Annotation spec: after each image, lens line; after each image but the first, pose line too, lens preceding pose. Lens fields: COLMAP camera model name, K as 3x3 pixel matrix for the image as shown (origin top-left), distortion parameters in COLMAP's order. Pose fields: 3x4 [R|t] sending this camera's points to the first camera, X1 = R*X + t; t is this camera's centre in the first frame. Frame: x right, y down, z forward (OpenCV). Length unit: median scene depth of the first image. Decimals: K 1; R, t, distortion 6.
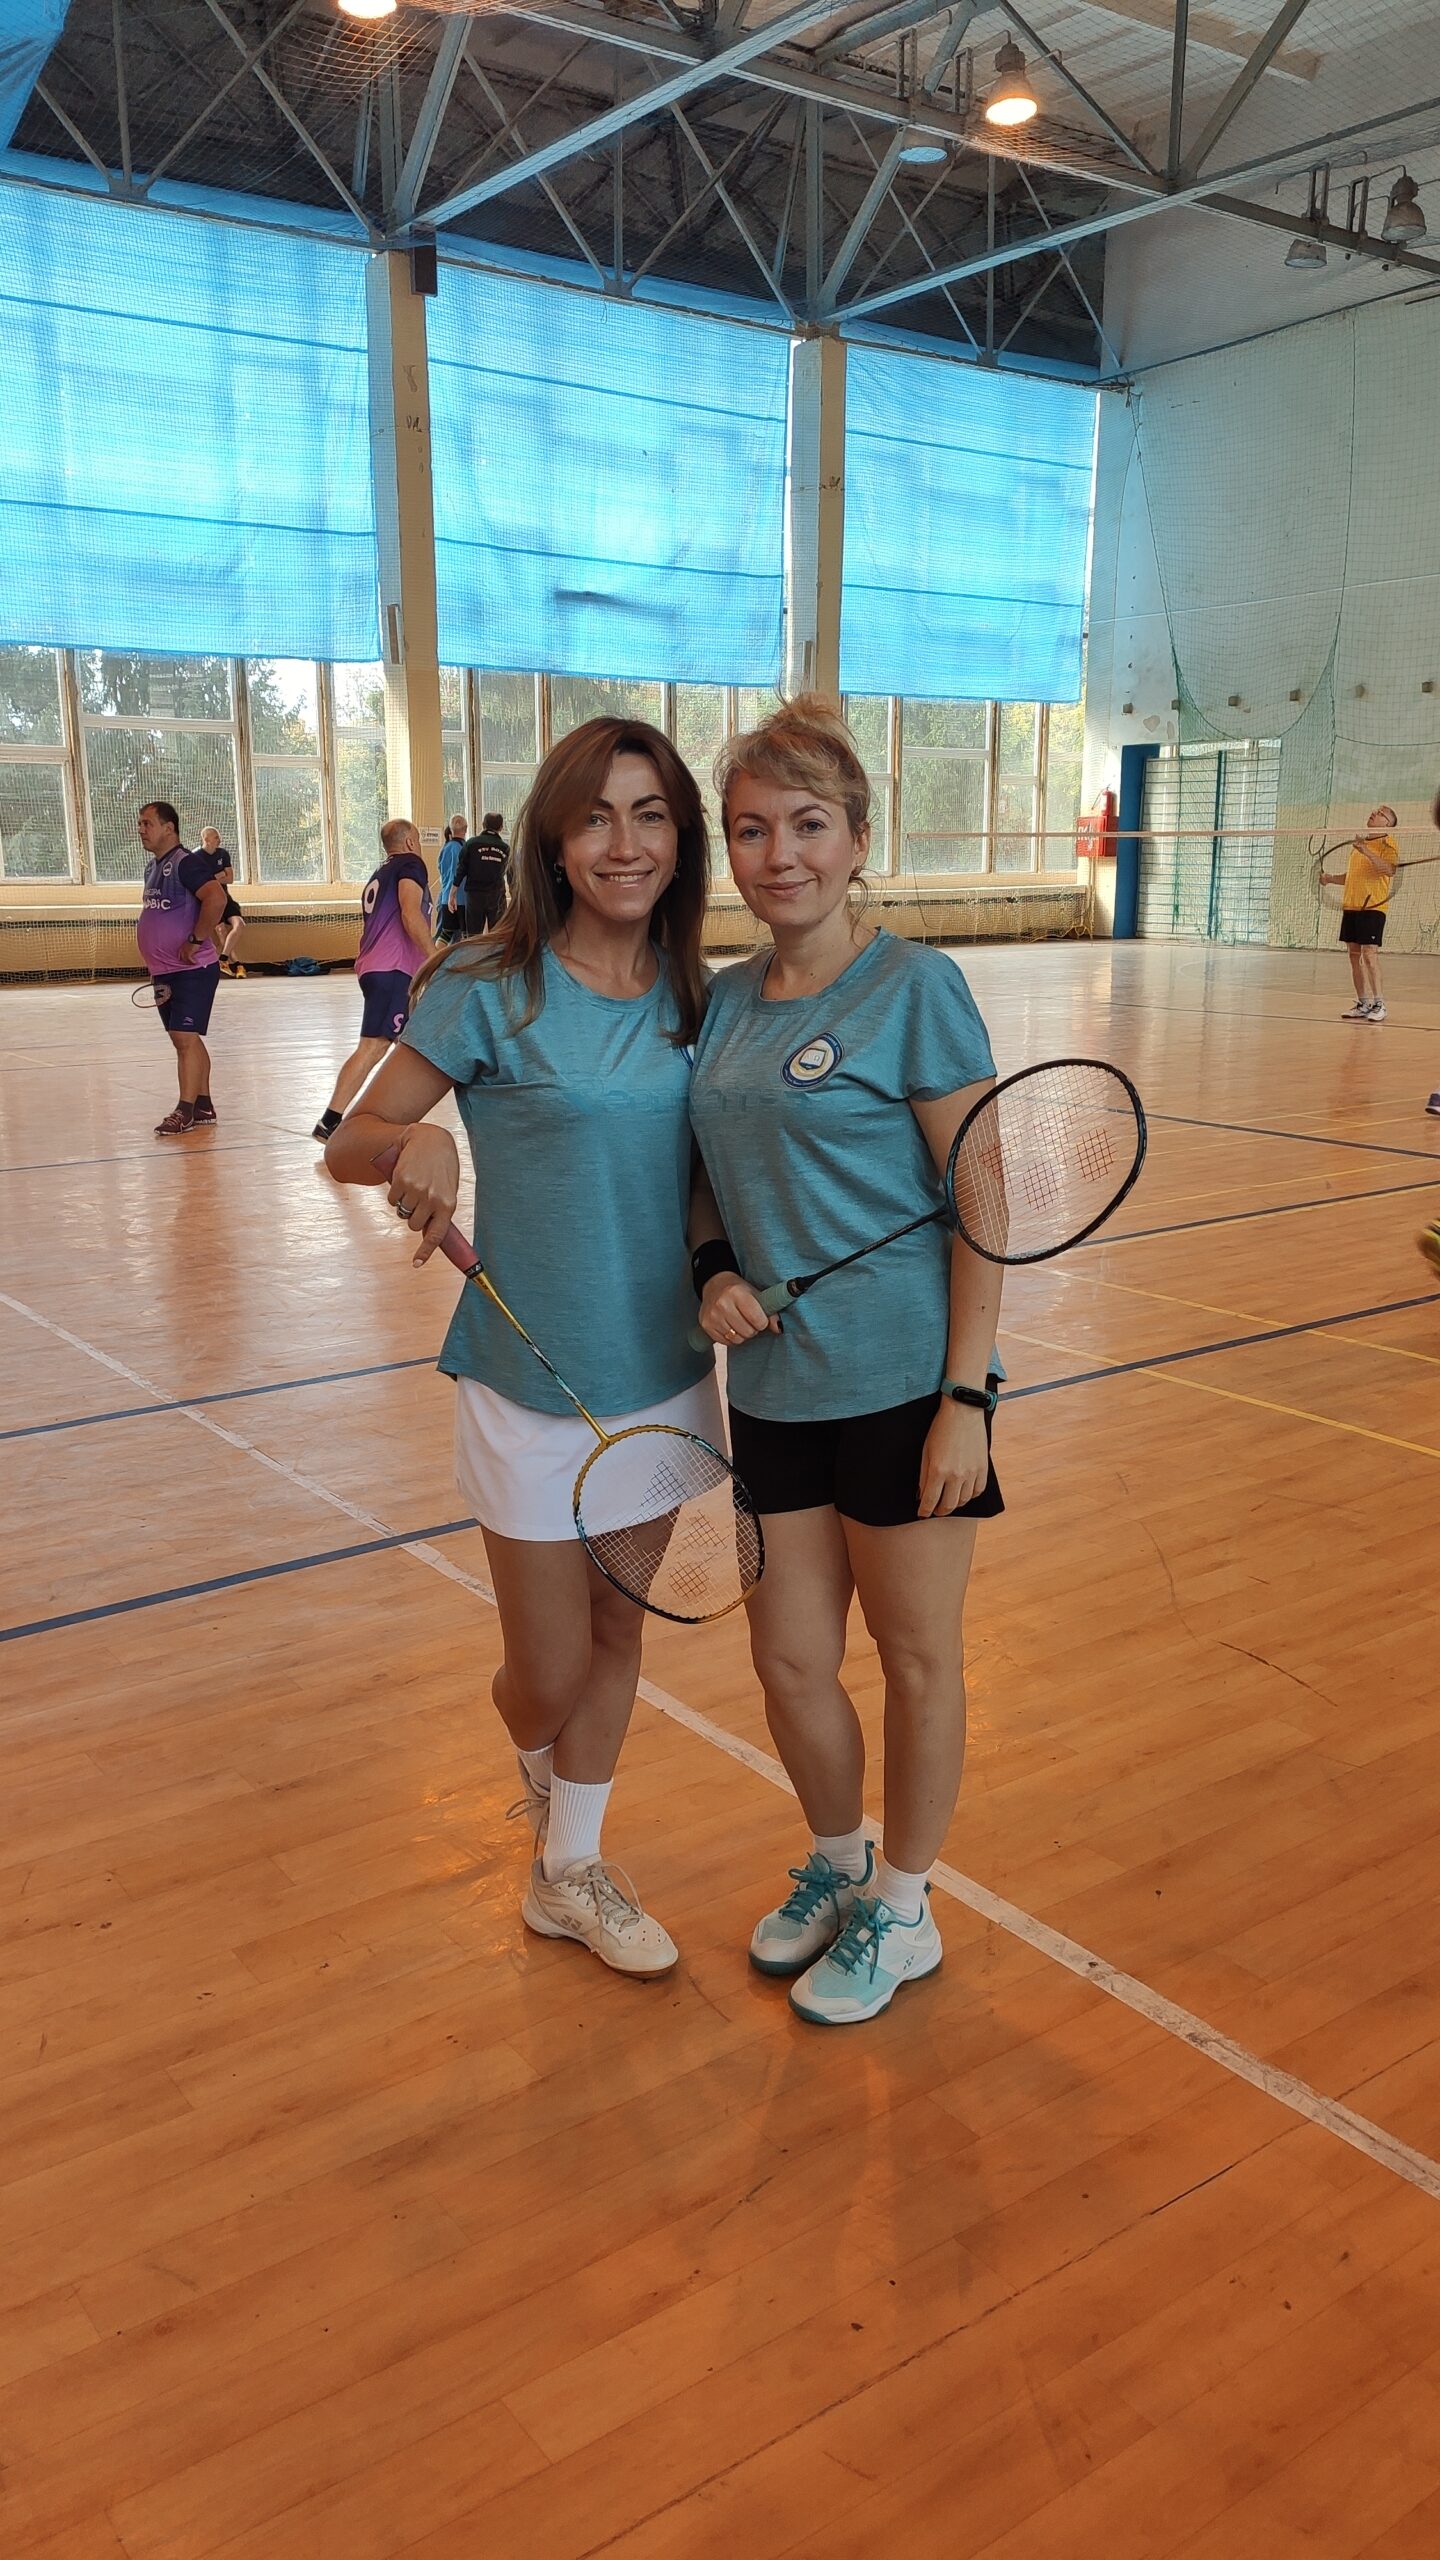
lens RADIAL K [[2036.6, 0, 715.3], [0, 2036.6, 1281.6], [0, 0, 1]] dist [0.057767, -0.087096]
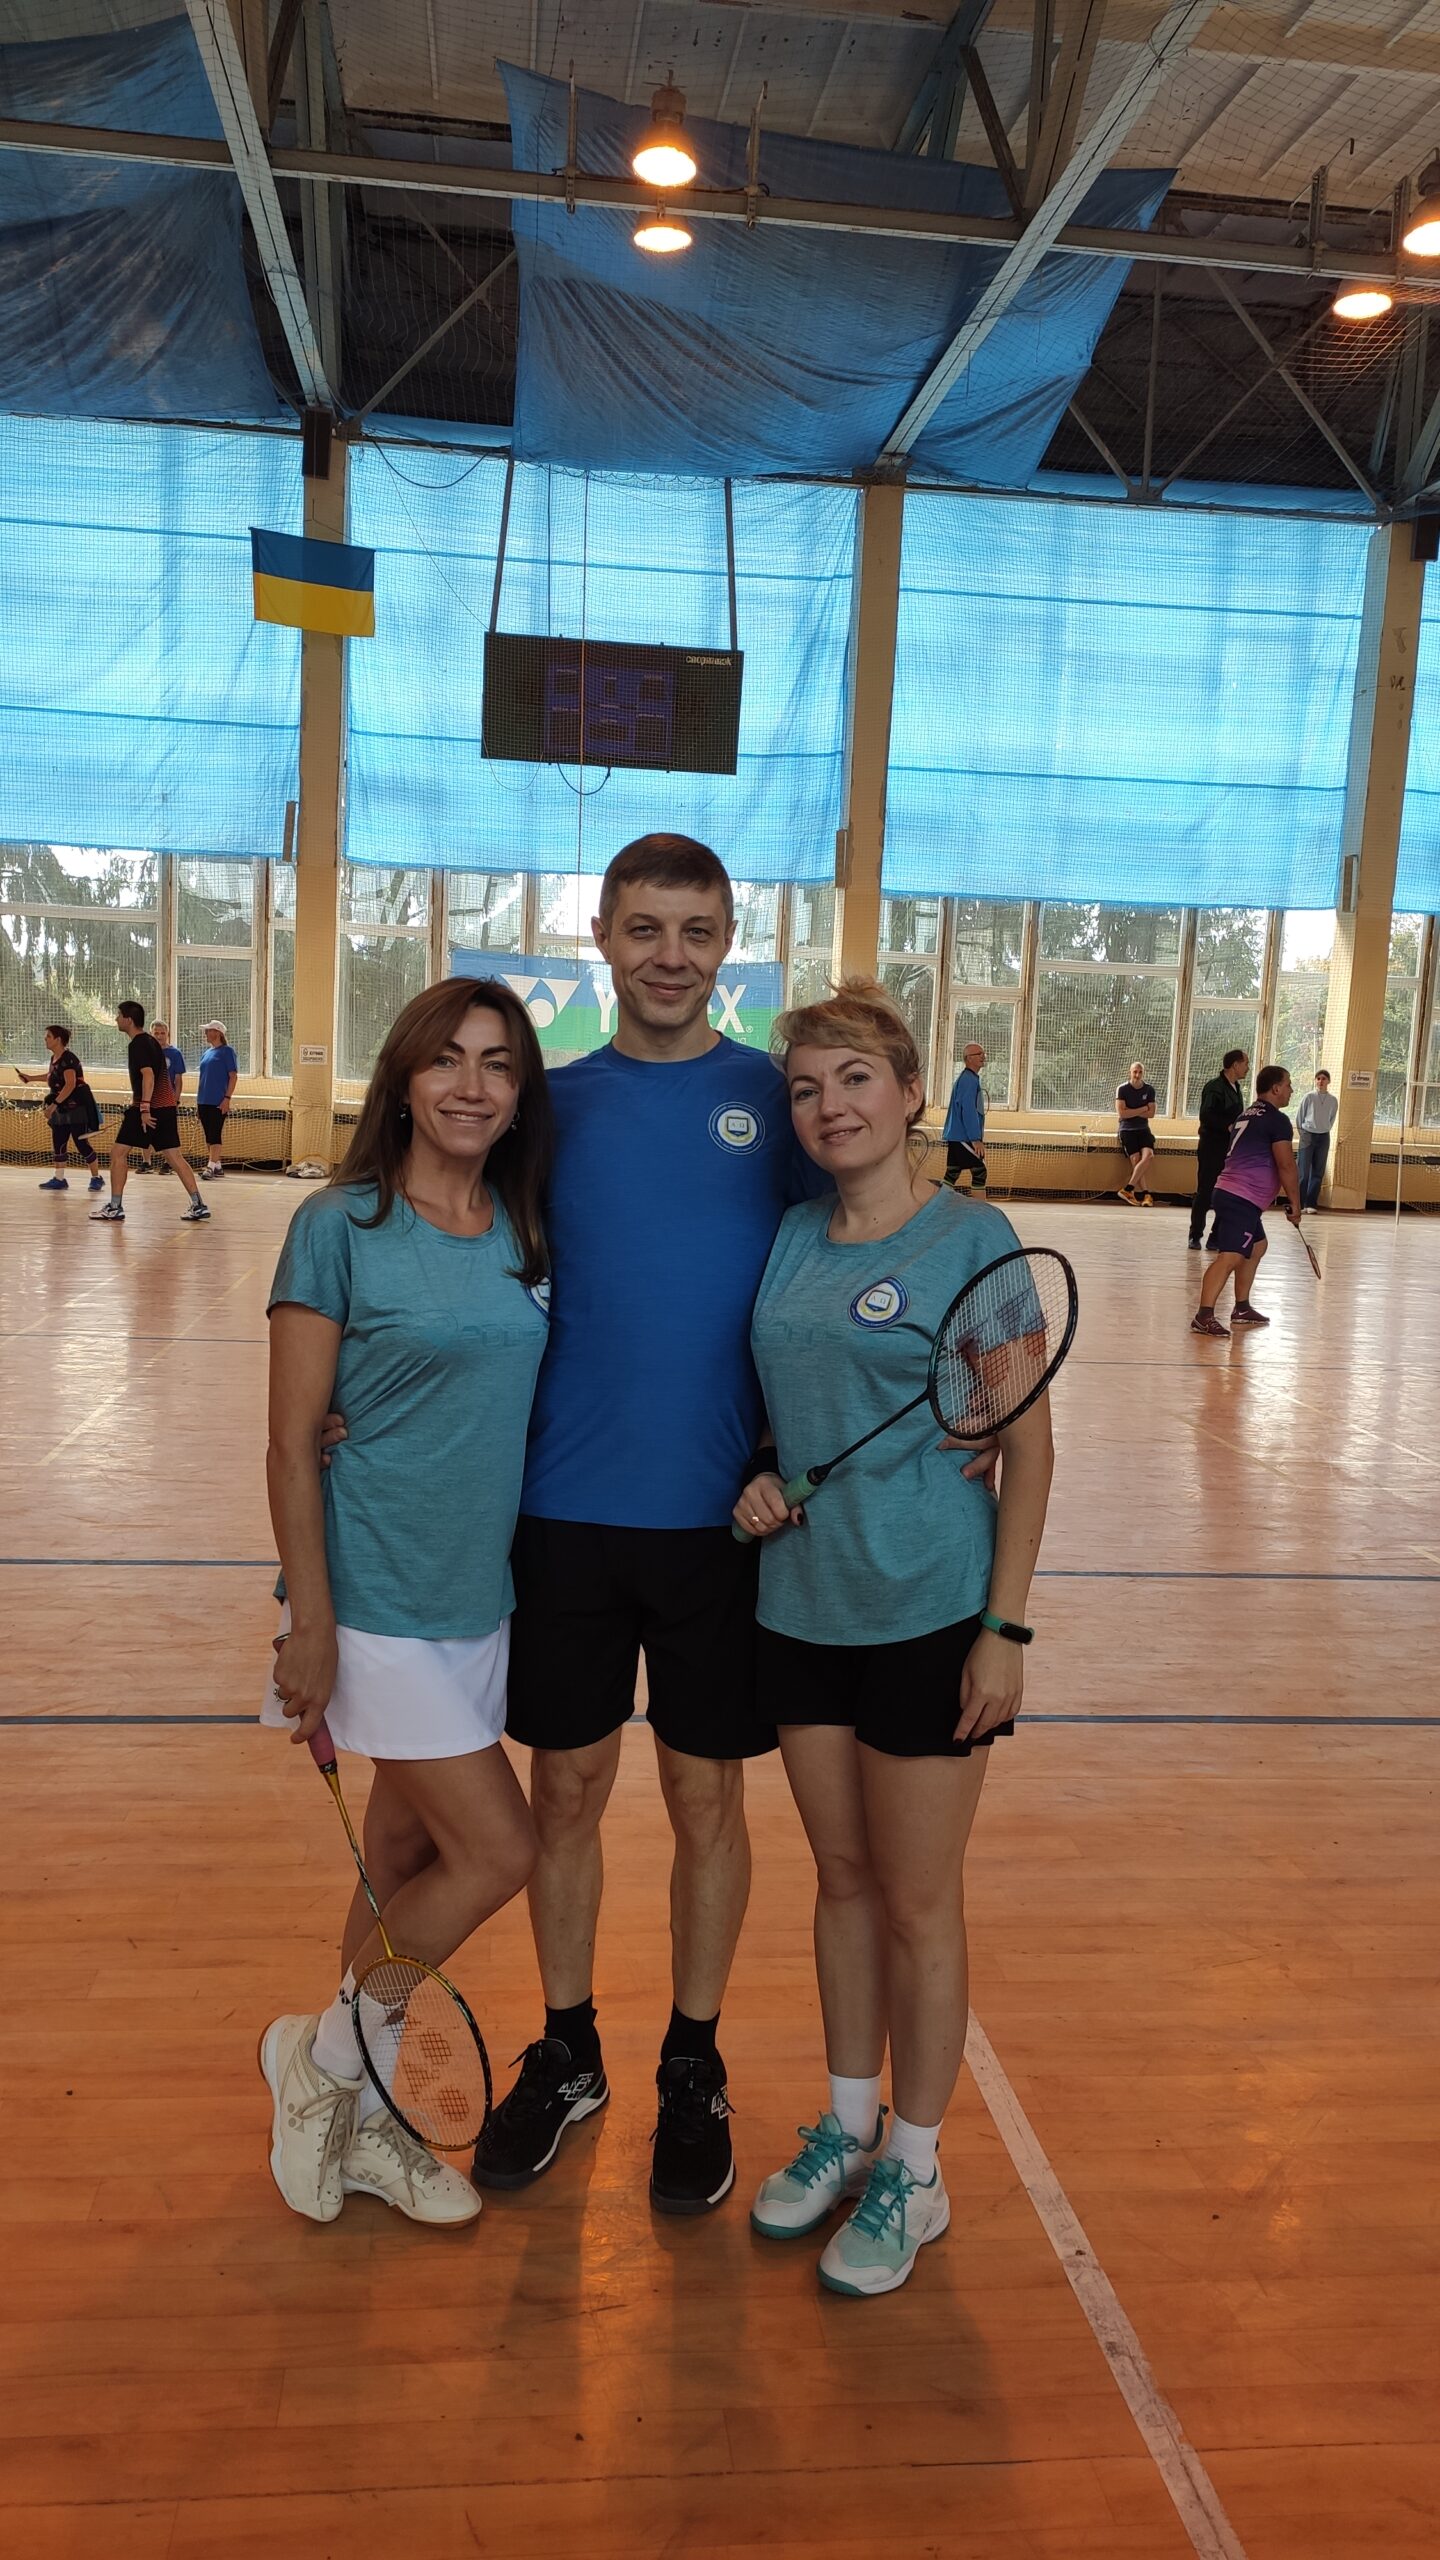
lens RADIAL K [[2036.6, 0, 735.4], [0, 2036.6, 1262.5], [0, 0, 1]] dist [0.057767, -0.087096]
pose [[0.869104, 0.083094, -0.487600, 0.098211], [-0.140109, 0.986770, -0.081572, -0.006180], [0.474371, 0.139212, 0.869248, 0.000743]]
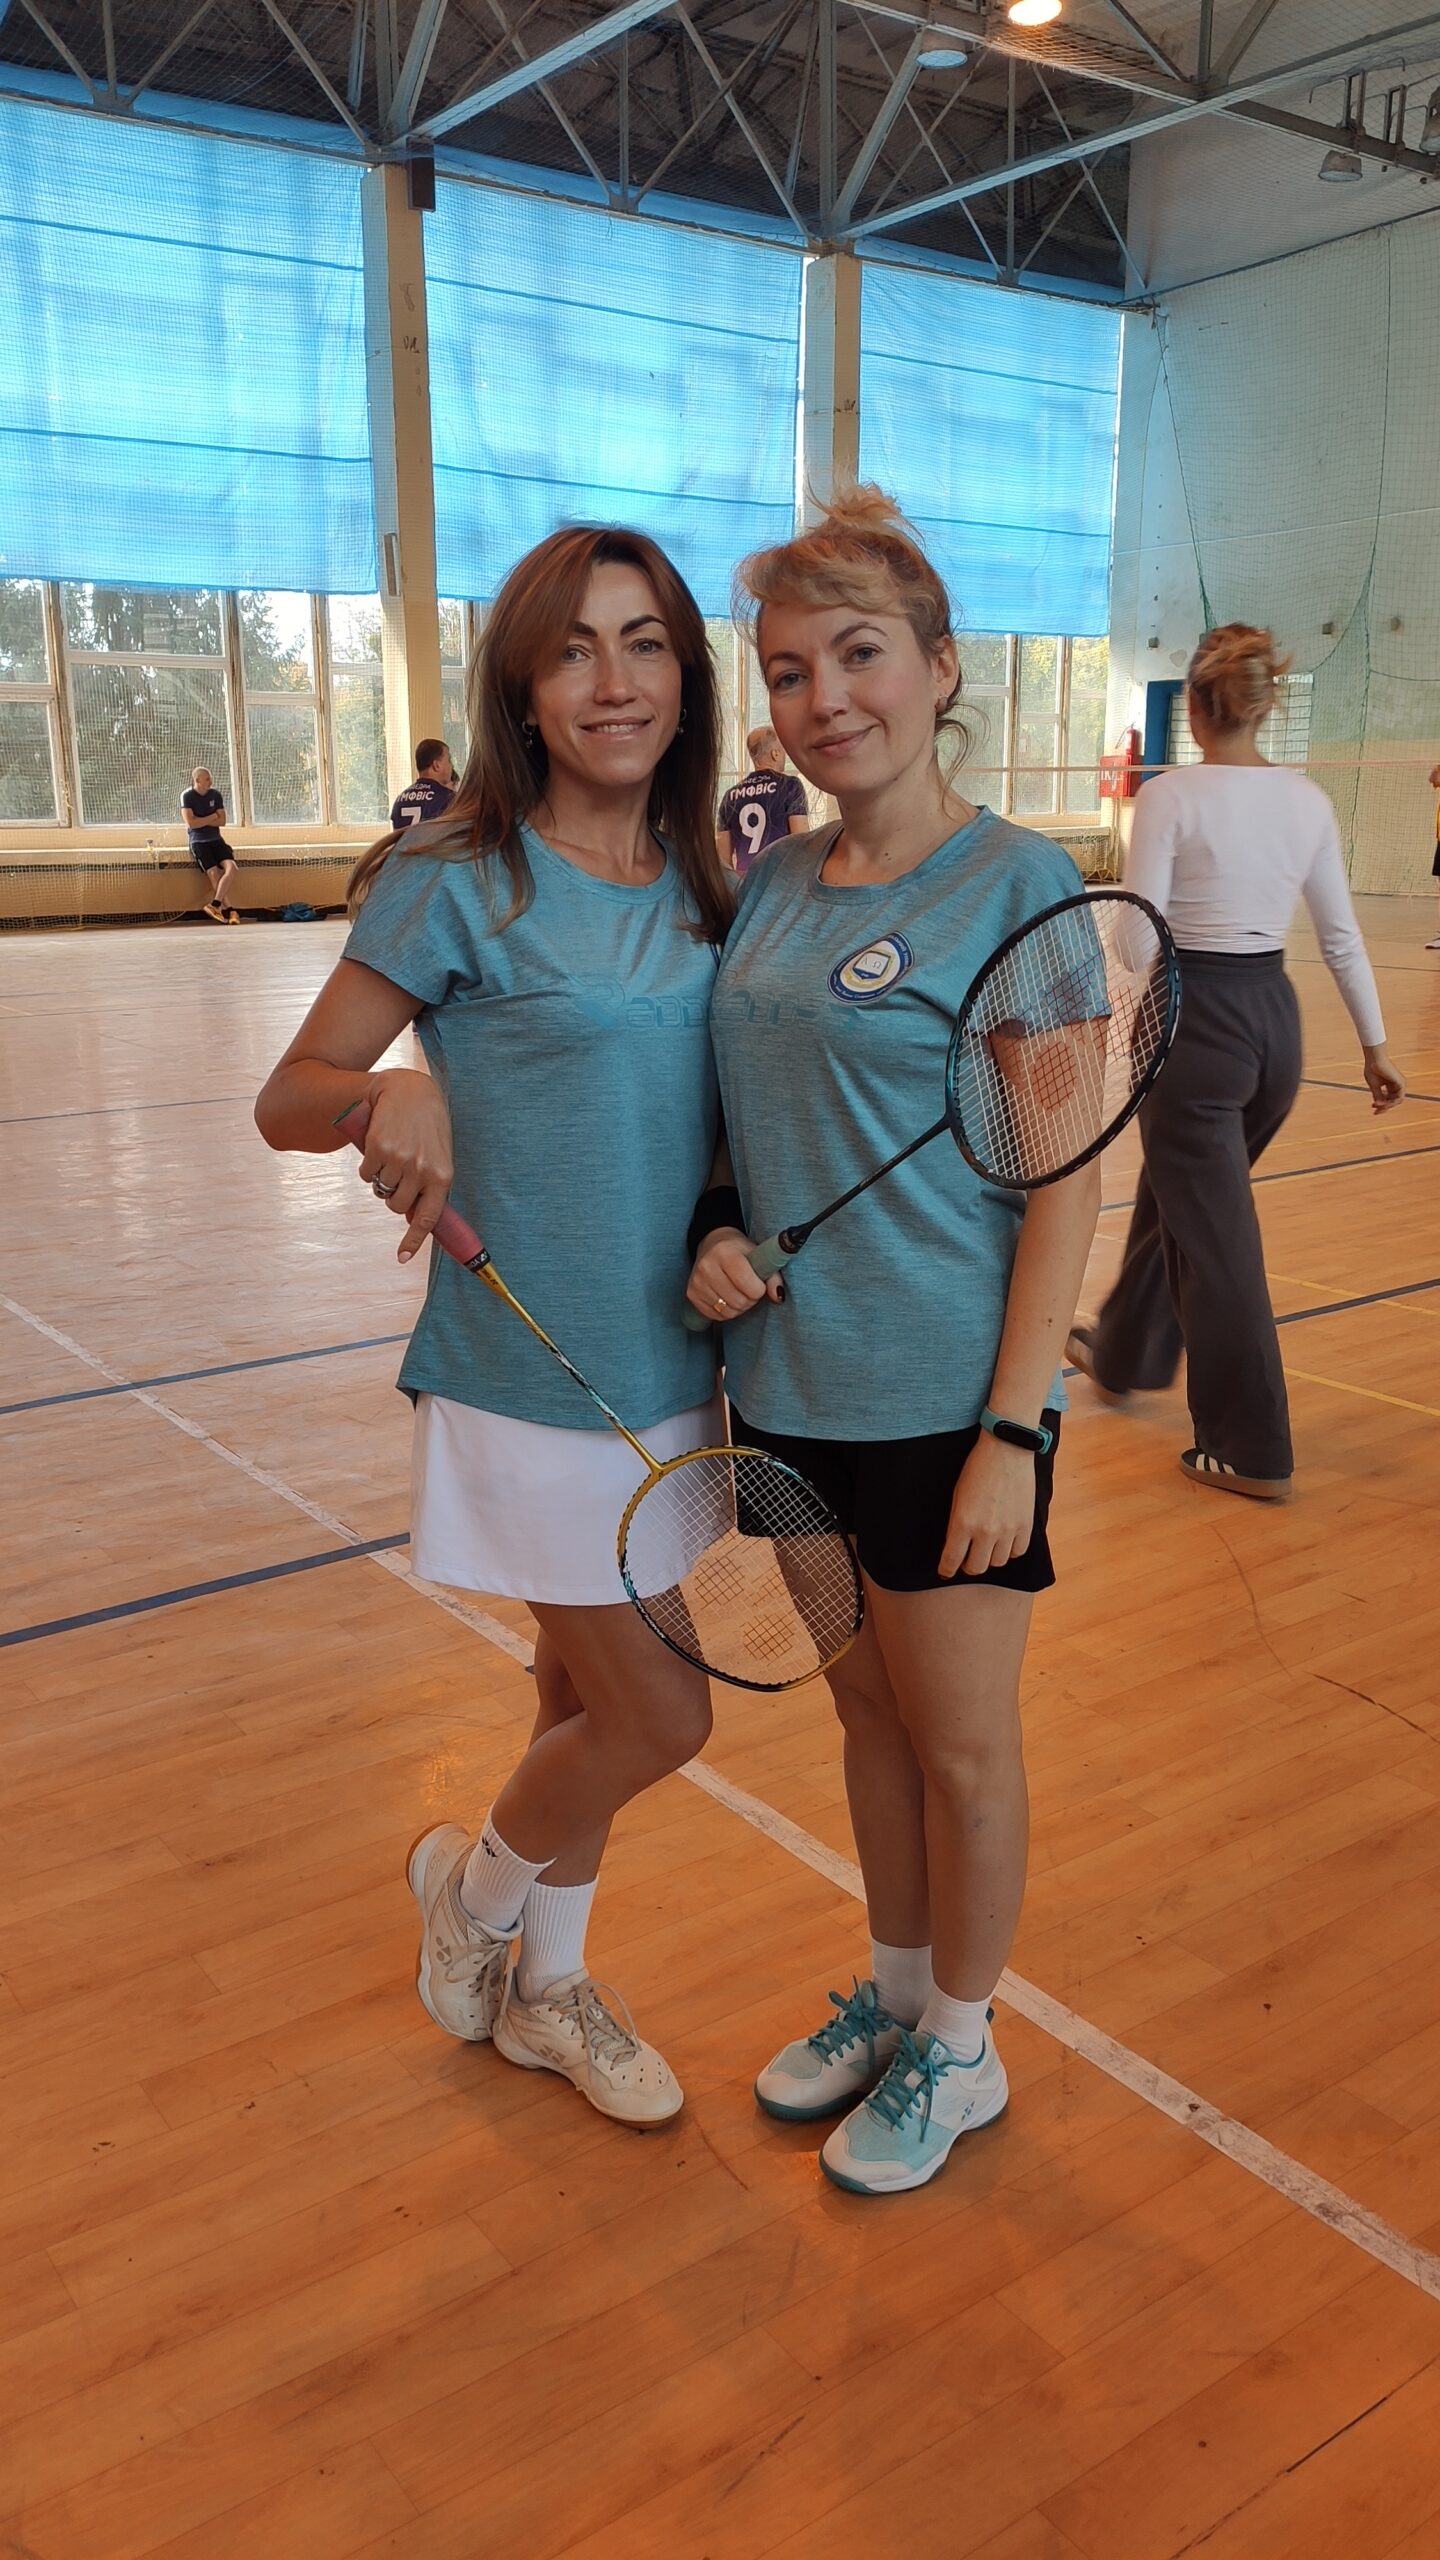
lens RADIAL K [[2036.6, 0, 692.0], [0, 2036.6, 1265.5], [0, 0, 1]] dist [0.057767, -0.087096]
pose [[0.999866, -0.000623, -0.016365, -0.000238], [0.000881, 0.999876, 0.015743, -0.002695], [0.016353, -0.015755, 0.999742, 0.038587]]
